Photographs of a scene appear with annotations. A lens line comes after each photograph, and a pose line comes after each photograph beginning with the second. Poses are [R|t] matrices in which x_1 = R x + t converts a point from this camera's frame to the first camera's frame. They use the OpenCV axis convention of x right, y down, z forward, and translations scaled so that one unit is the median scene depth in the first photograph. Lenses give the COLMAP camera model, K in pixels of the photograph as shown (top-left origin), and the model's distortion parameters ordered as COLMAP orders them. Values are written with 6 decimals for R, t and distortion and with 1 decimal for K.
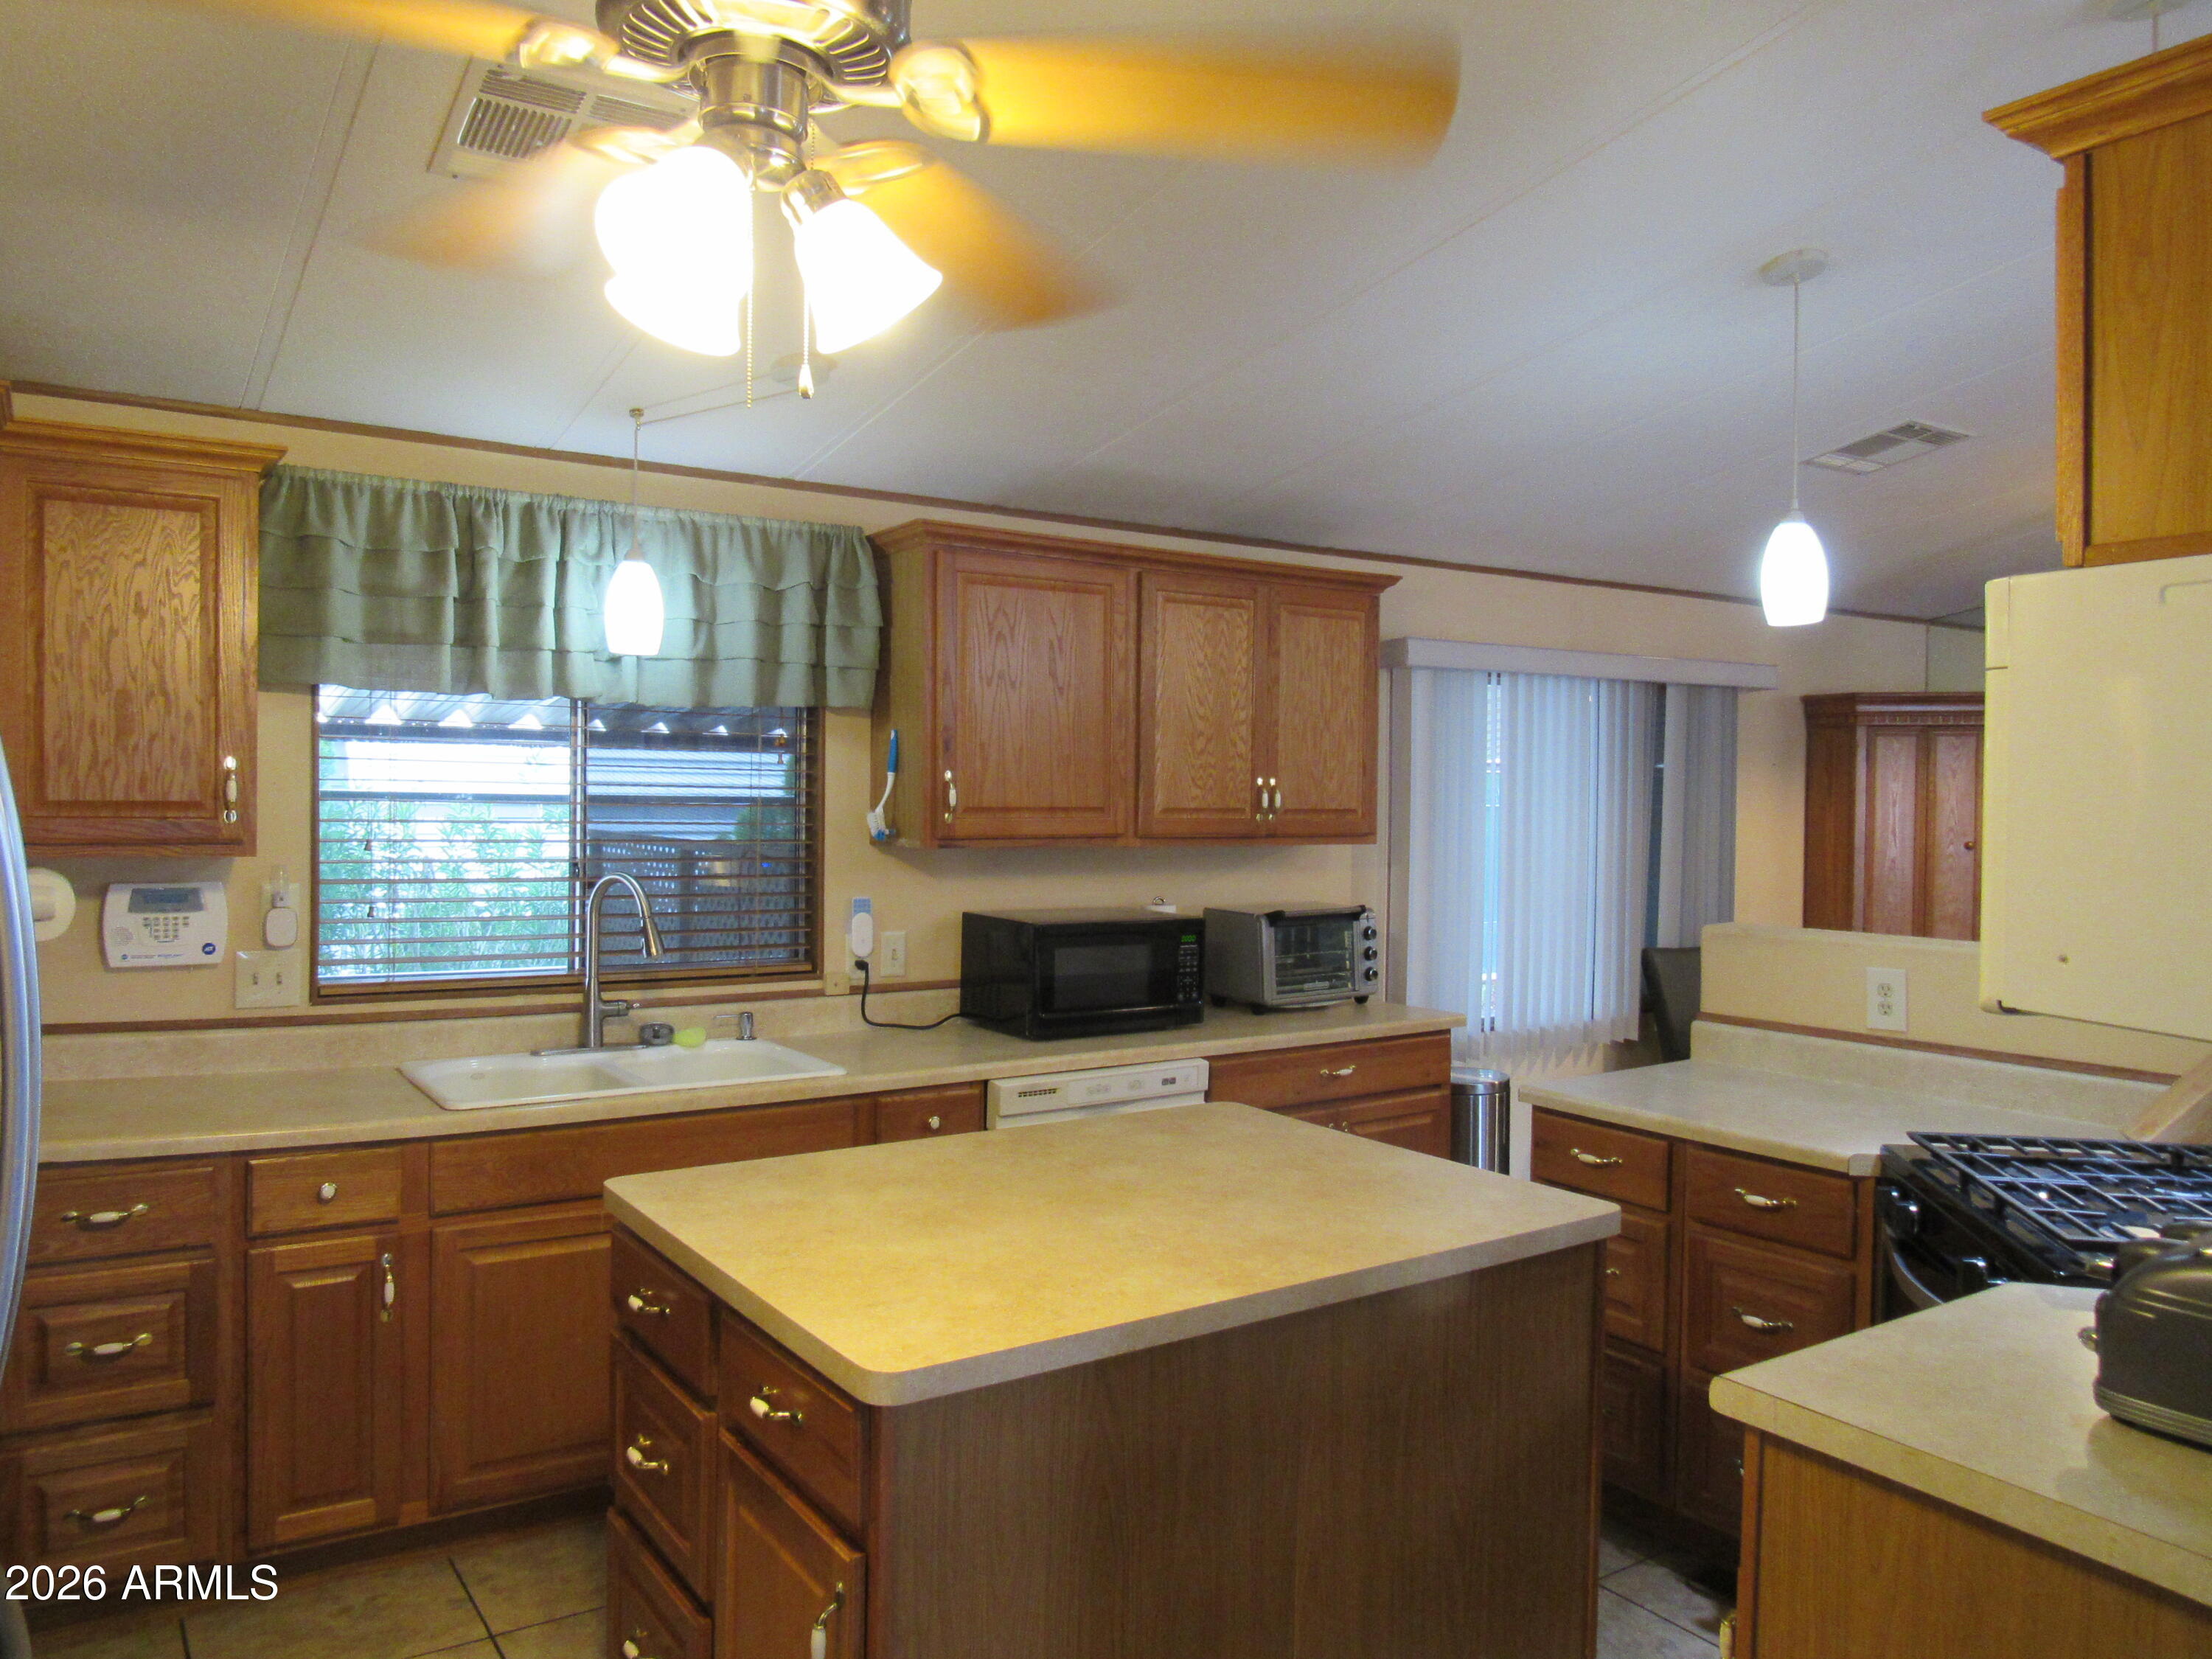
lens RADIAL K [[1569.6, 0, 1108.5], [0, 1569.6, 808.1], [0, 0, 1]] dist [-0.003200, -0.002854]
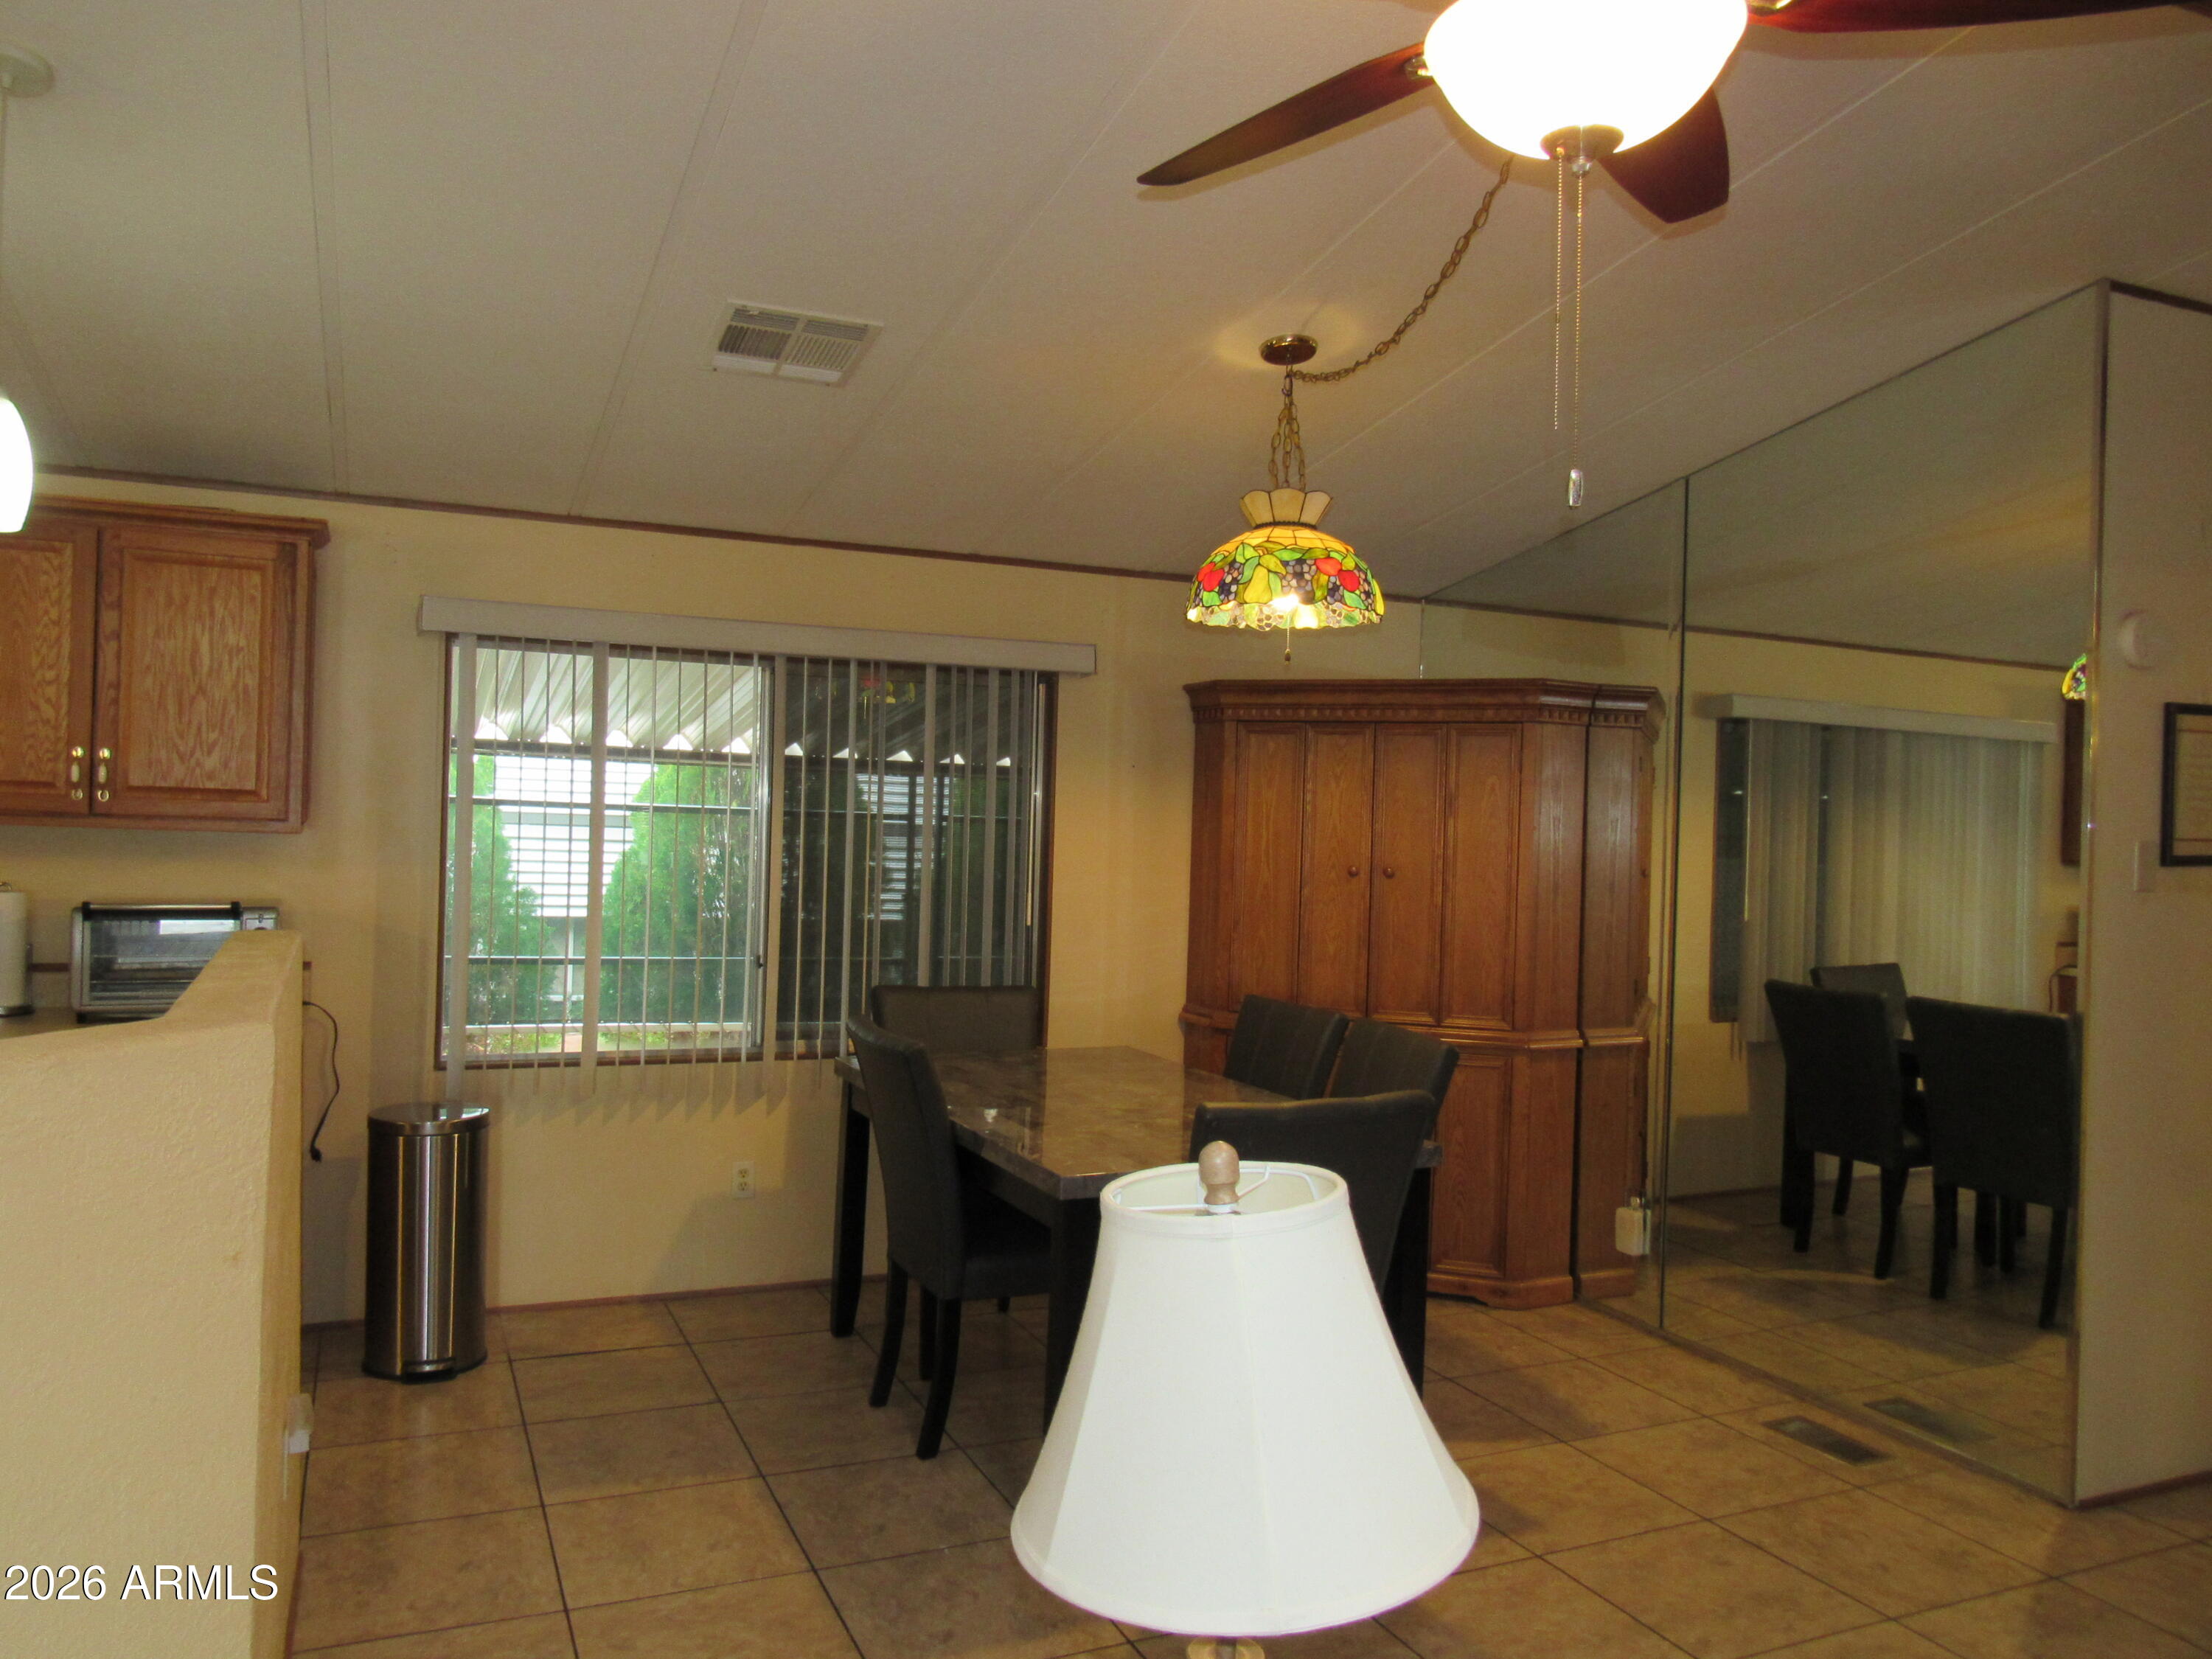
lens RADIAL K [[1555.2, 0, 1106.0], [0, 1555.2, 829.5], [0, 0, 1]] dist [0.002341, 0.000157]
pose [[0.978209, 0.025002, -0.206112, 0.738080], [-0.026915, 0.999617, -0.006481, 0.014188], [0.205871, 0.011887, 0.978507, 0.249982]]
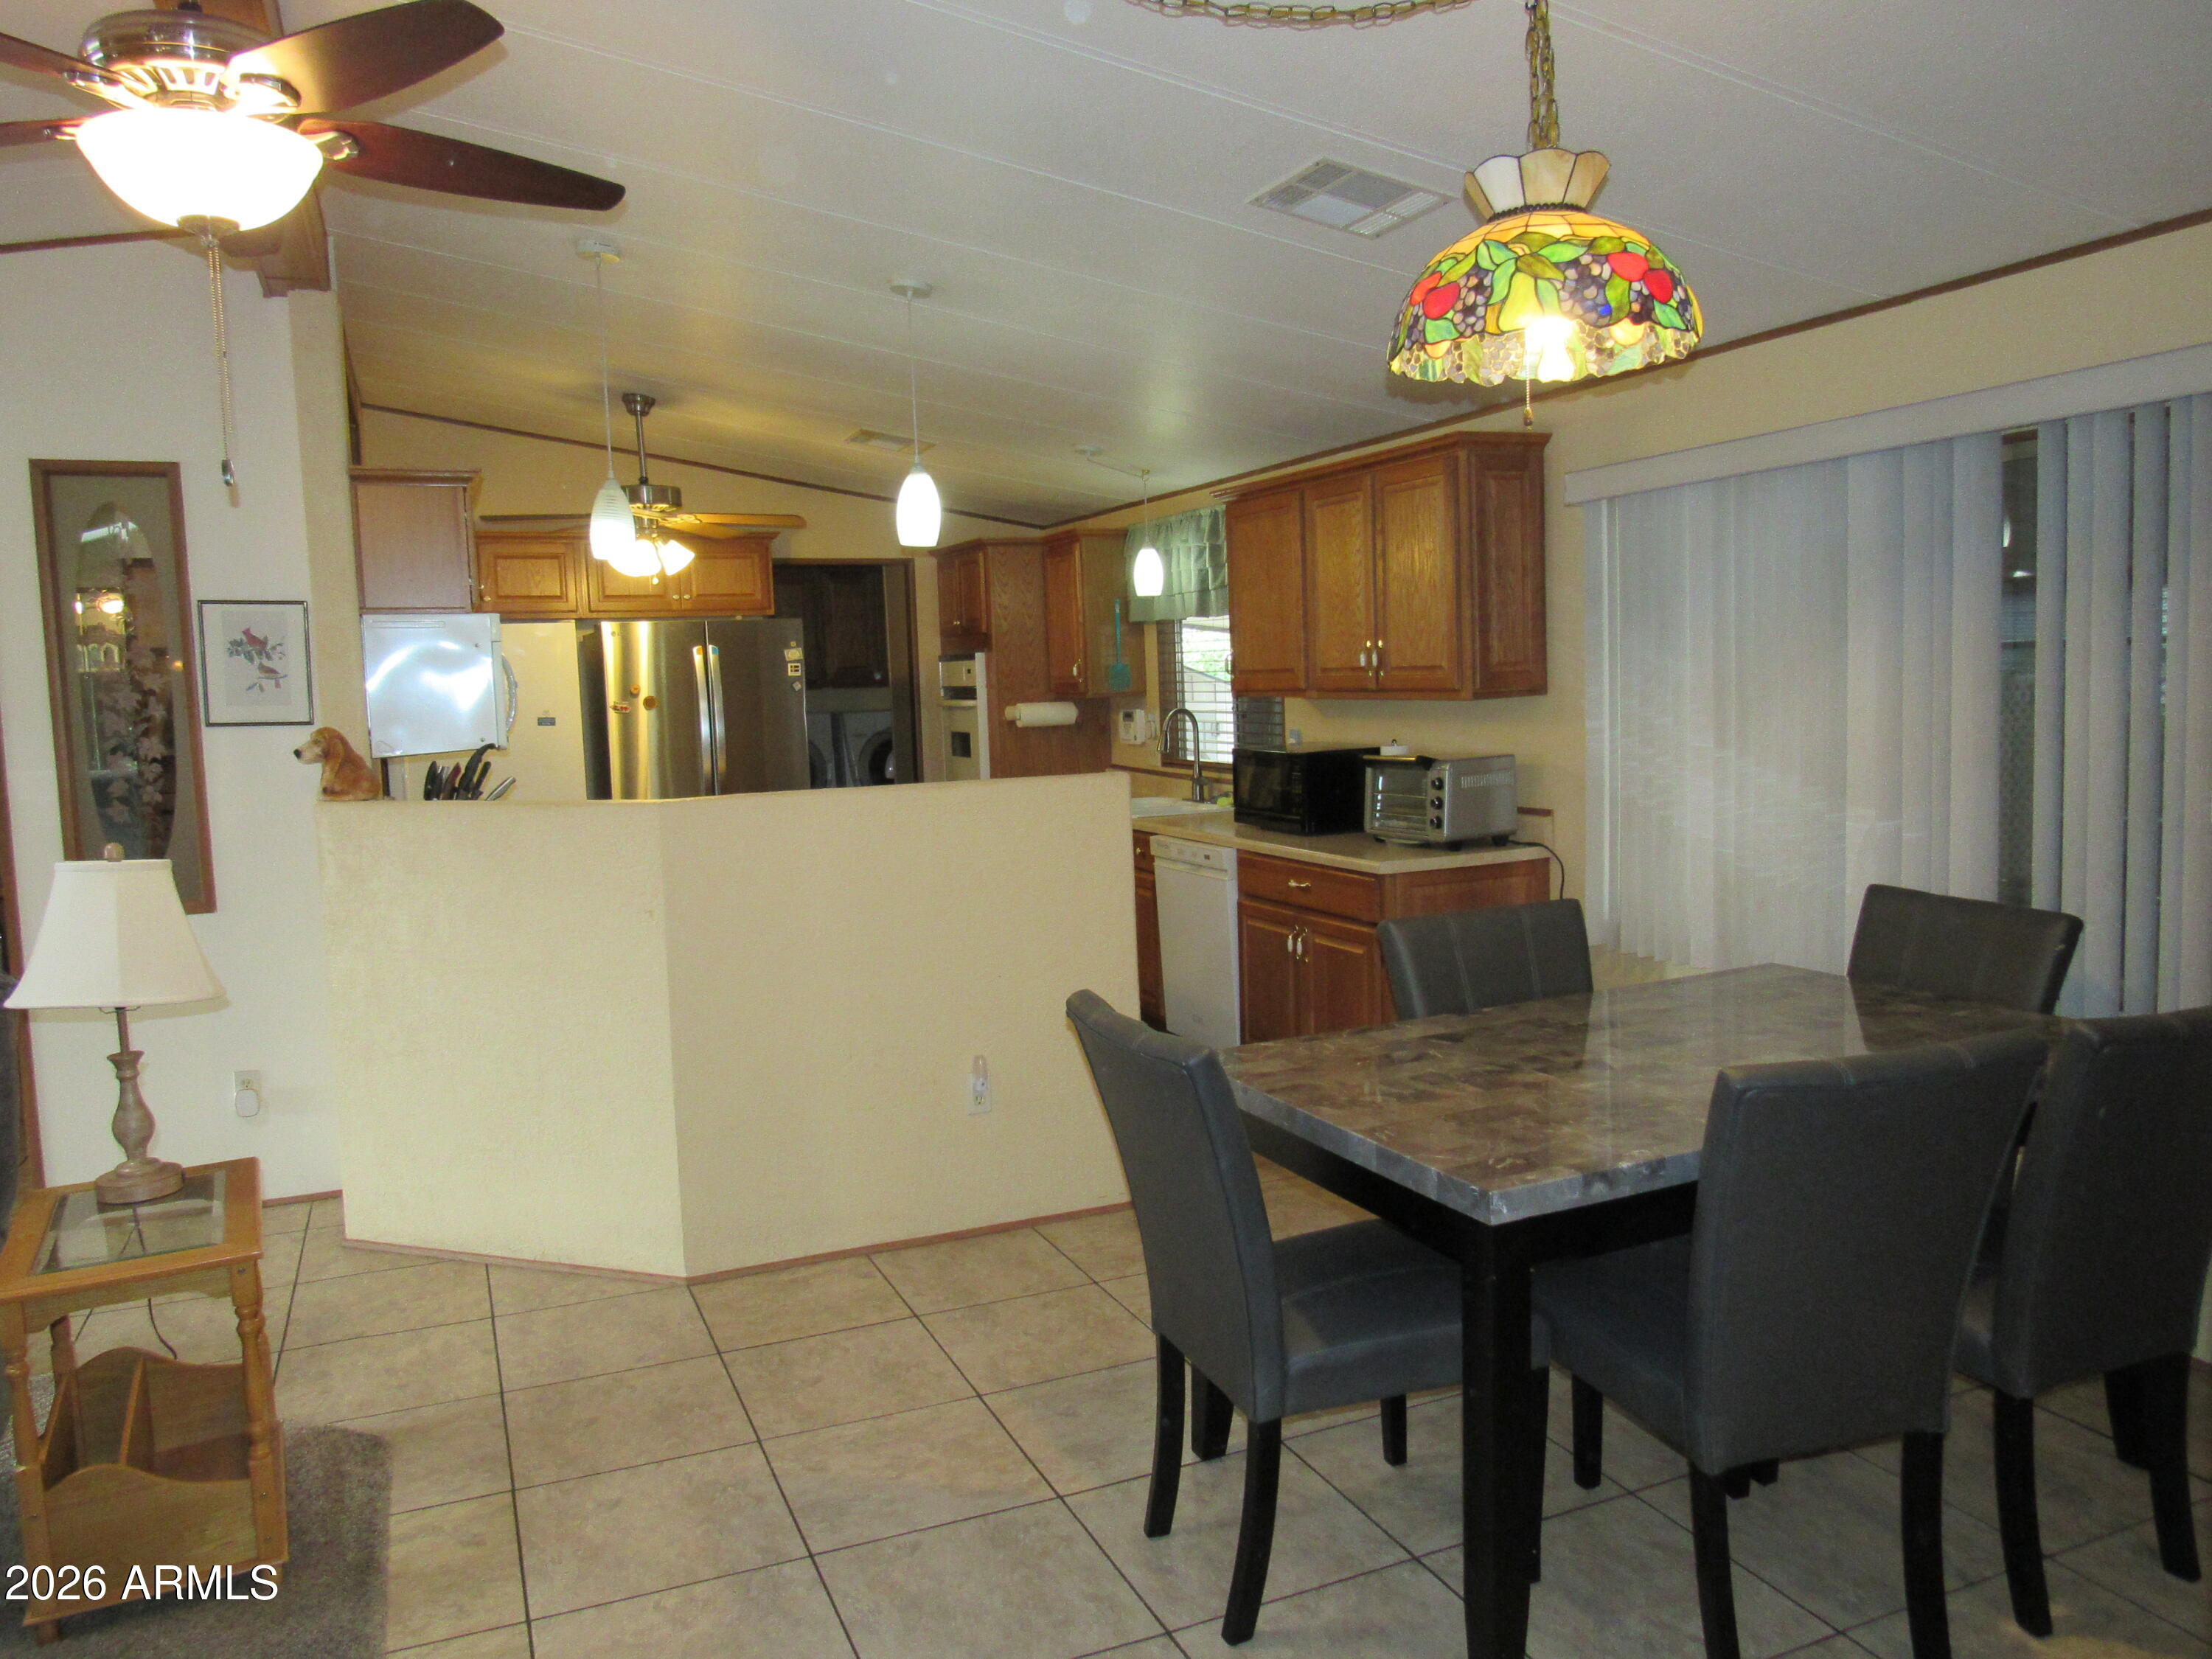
lens RADIAL K [[1569.6, 0, 1108.5], [0, 1569.6, 808.1], [0, 0, 1]] dist [-0.003200, -0.002854]
pose [[-0.172683, 0.086456, -0.981176, 1.159135], [0.028223, 0.996166, 0.082810, 0.002655], [0.984573, -0.013391, -0.174461, 0.903151]]
